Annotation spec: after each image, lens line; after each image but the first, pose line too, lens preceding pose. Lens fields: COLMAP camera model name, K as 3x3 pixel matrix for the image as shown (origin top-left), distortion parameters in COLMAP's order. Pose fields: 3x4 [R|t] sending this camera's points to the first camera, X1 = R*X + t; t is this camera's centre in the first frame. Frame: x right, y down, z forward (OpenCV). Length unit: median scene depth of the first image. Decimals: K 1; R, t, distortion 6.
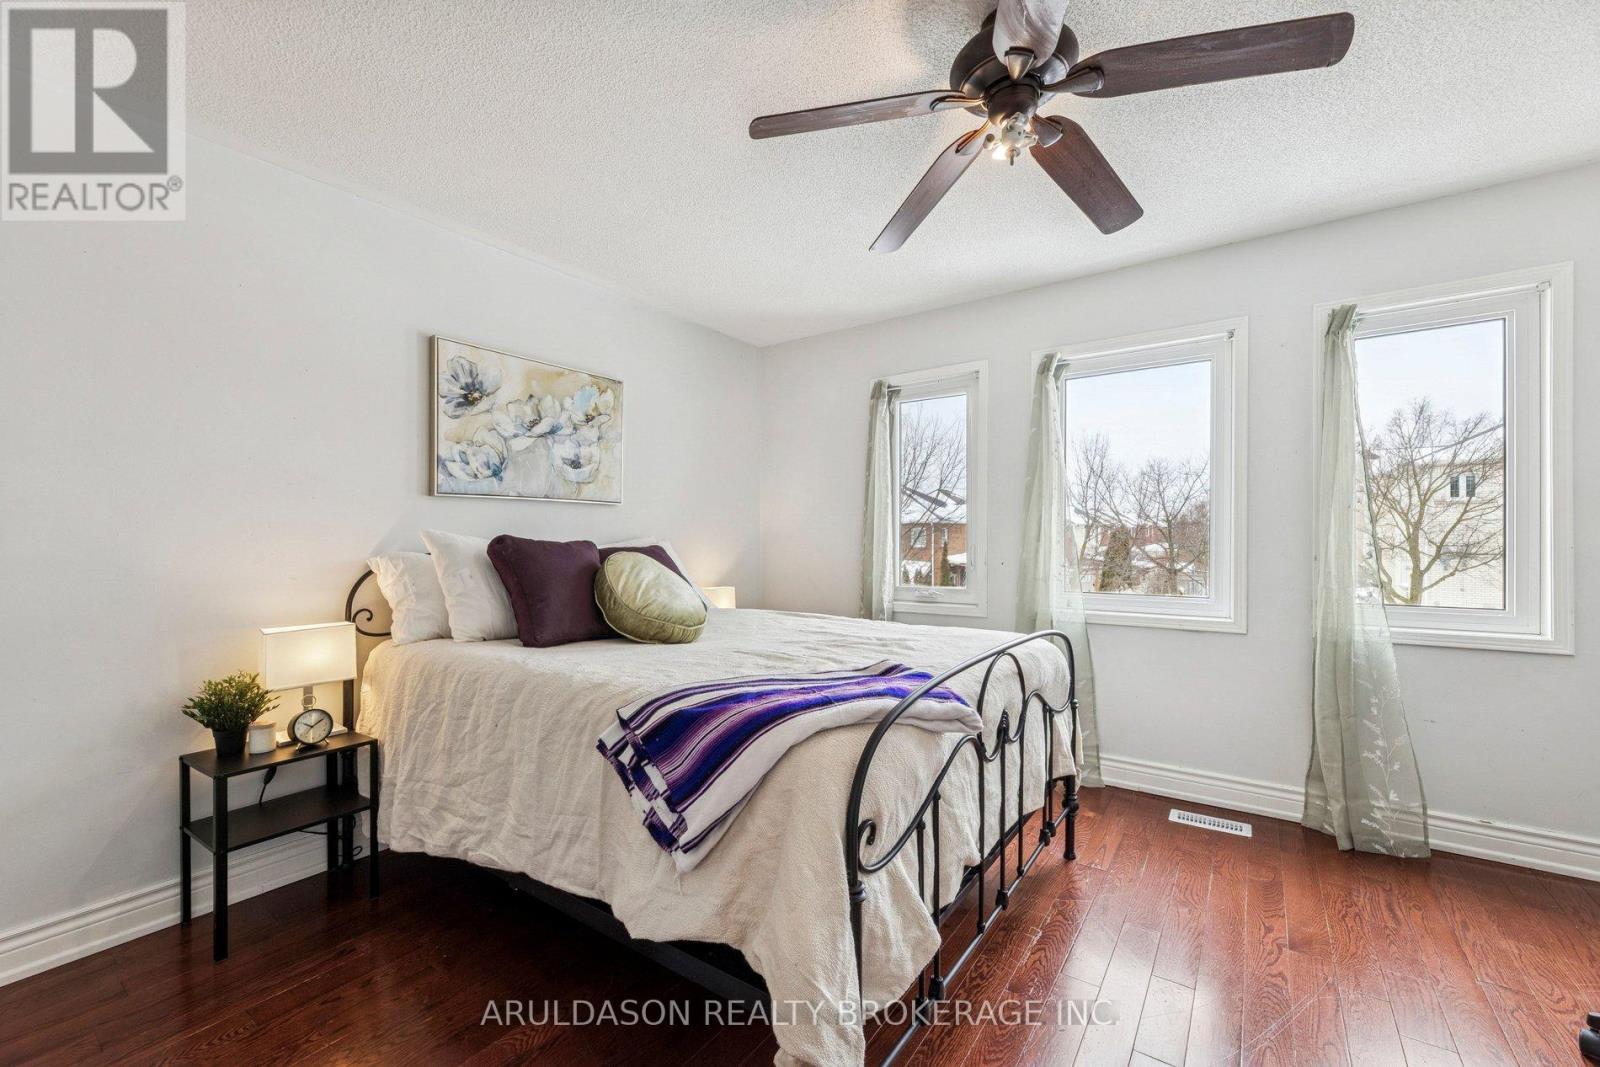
lens RADIAL K [[649.7, 0, 811.2], [0, 649.7, 530.0], [0, 0, 1]] dist [-0.007093, 0.001128]
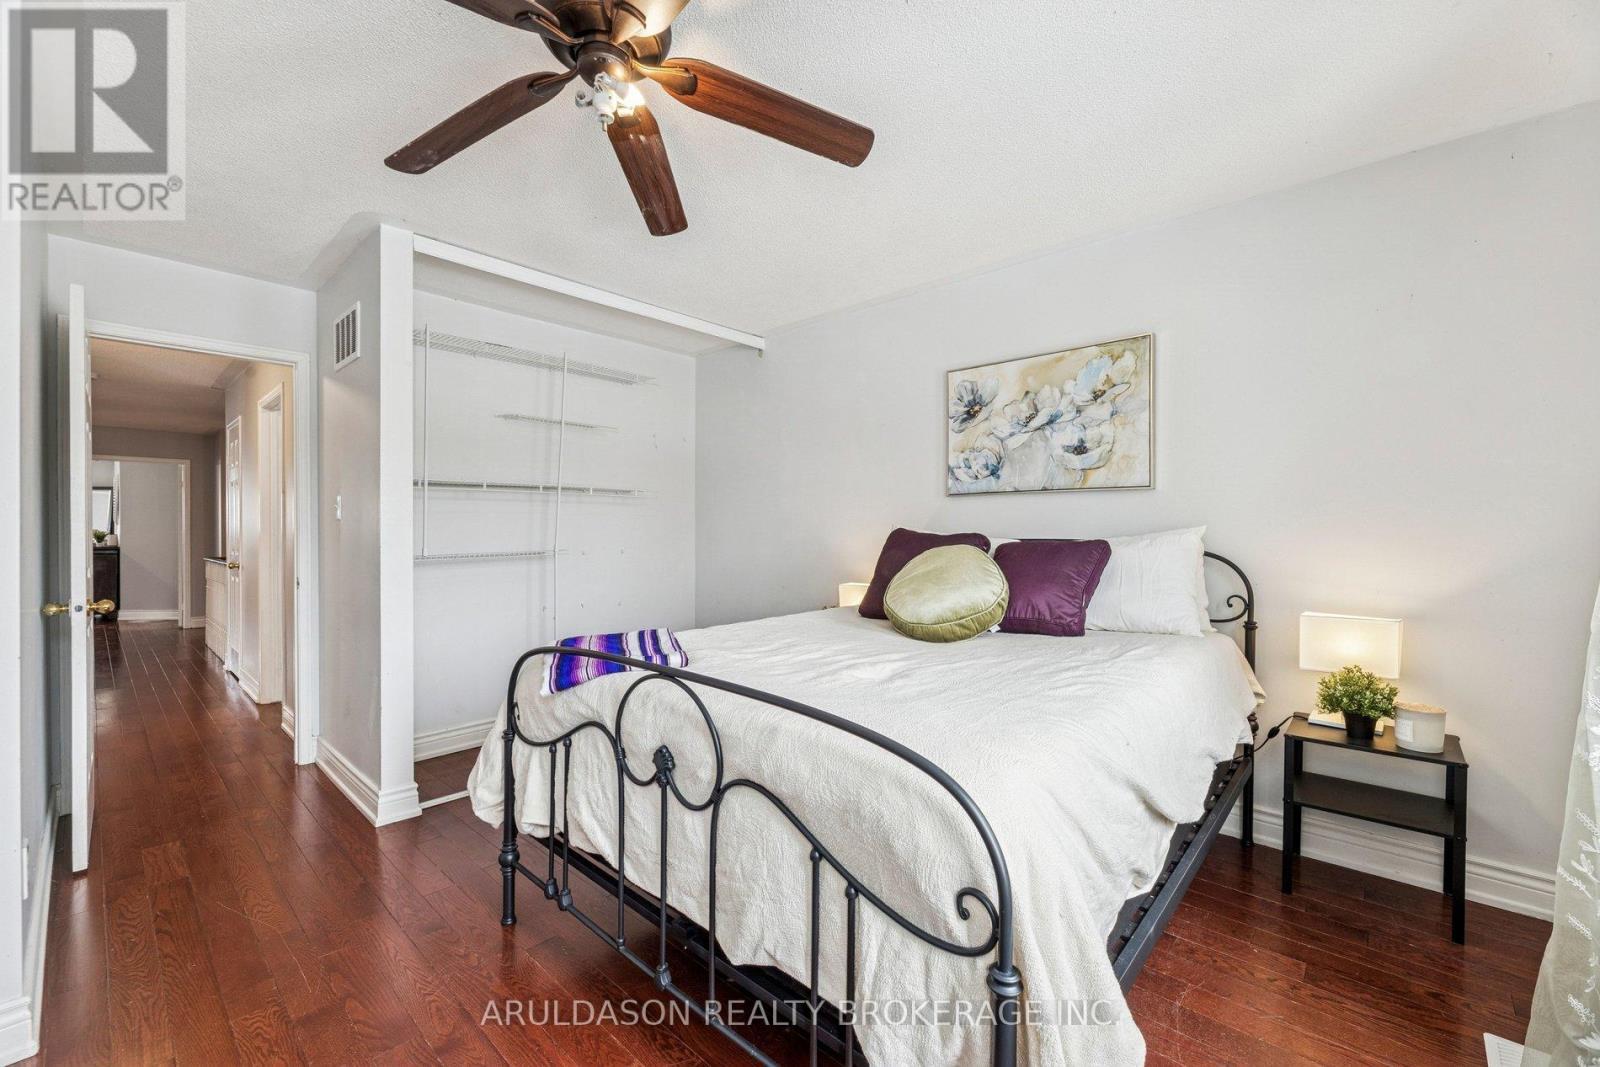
lens RADIAL K [[649.7, 0, 812.2], [0, 649.7, 537.3], [0, 0, 1]] dist [-0.007093, 0.001128]
pose [[-0.127213, 0.028589, -0.991463, 0.636711], [0.024603, 0.999368, 0.025661, -0.010340], [0.991570, -0.021128, -0.127836, 0.774606]]
